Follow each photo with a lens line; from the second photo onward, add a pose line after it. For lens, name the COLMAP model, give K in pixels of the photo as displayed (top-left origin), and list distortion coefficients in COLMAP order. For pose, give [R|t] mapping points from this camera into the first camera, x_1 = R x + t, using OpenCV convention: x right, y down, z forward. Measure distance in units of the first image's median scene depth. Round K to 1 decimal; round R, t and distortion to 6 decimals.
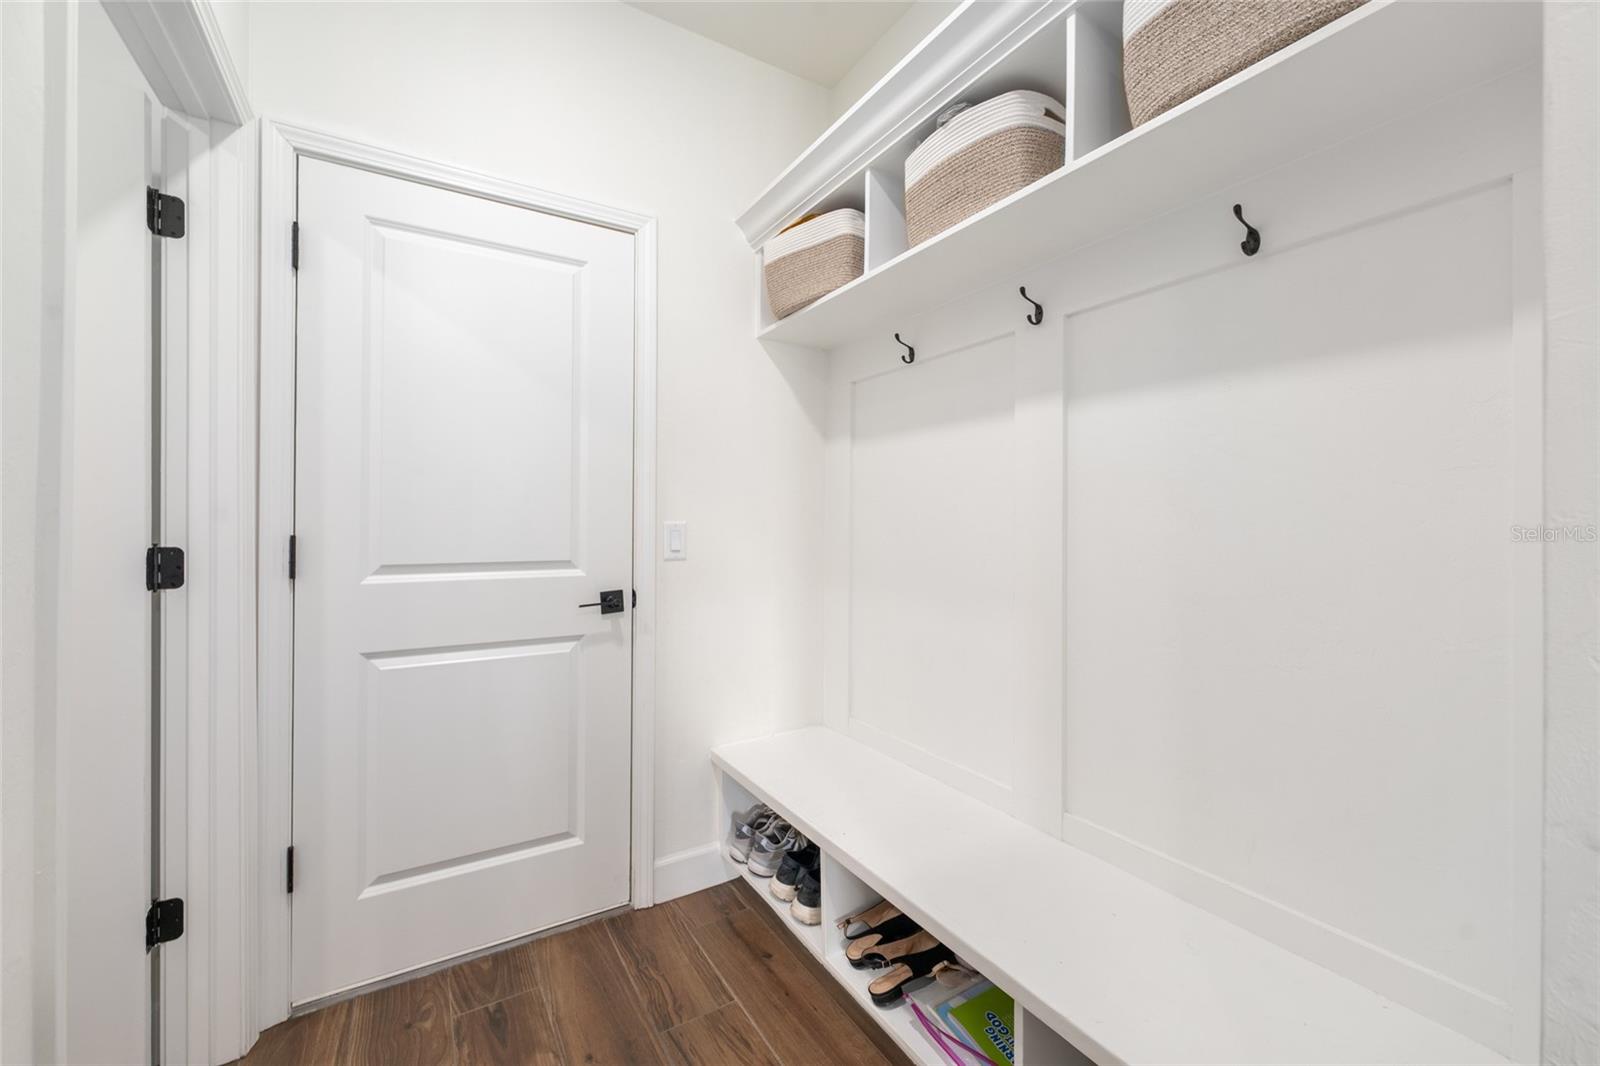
lens RADIAL K [[640.9, 0, 806.0], [0, 640.9, 519.6], [0, 0, 1]] dist [0.000324, -0.000091]
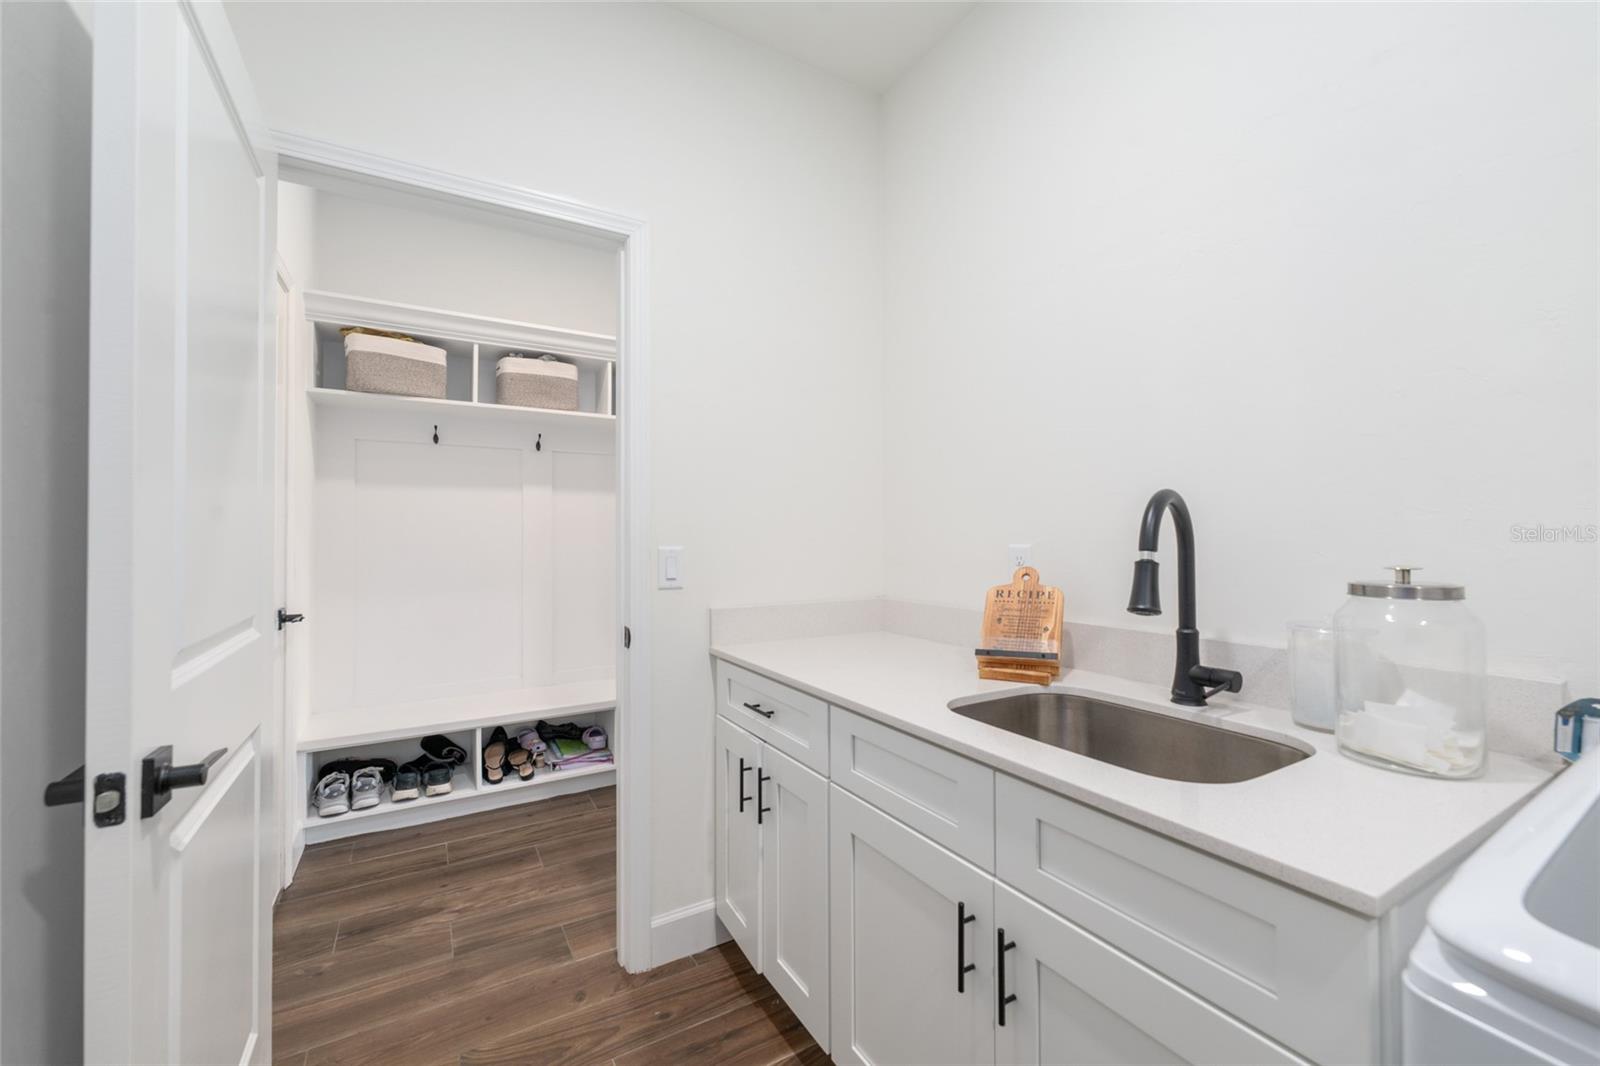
lens RADIAL K [[637.6, 0, 804.6], [0, 637.6, 535.0], [0, 0, 1]] dist [0.001793, -0.000039]
pose [[0.008417, 0.002121, 0.999962, -1.736922], [0.002928, 0.999993, -0.002146, -0.015516], [-0.999960, 0.002946, 0.008411, 0.088583]]
